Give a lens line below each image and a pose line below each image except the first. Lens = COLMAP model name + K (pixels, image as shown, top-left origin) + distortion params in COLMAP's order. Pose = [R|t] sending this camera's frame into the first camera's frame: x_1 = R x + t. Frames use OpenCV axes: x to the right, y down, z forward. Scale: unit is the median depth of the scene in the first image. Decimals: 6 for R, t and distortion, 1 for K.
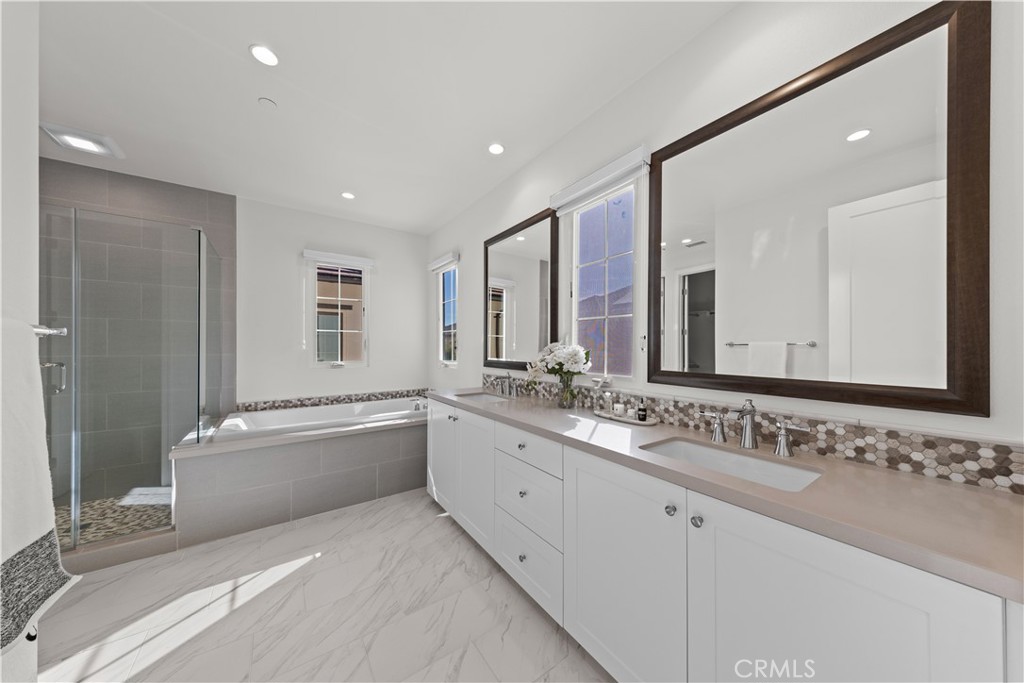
lens RADIAL K [[326.8, 0, 513.0], [0, 326.8, 345.8], [0, 0, 1]] dist [-0.002602, -0.000199]
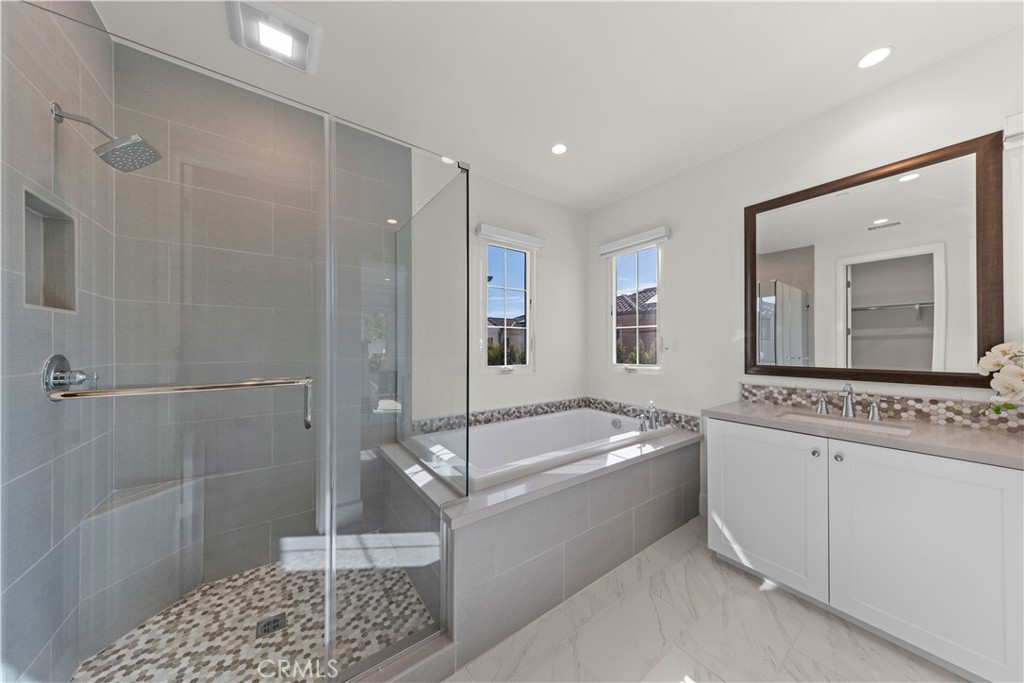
lens RADIAL K [[326.8, 0, 510.7], [0, 326.8, 342.9], [0, 0, 1]] dist [-0.002602, -0.000199]
pose [[0.999966, 0.004285, 0.007000, -0.629824], [-0.004257, 0.999983, -0.004086, -0.001903], [-0.007018, 0.004057, 0.999967, 0.249510]]
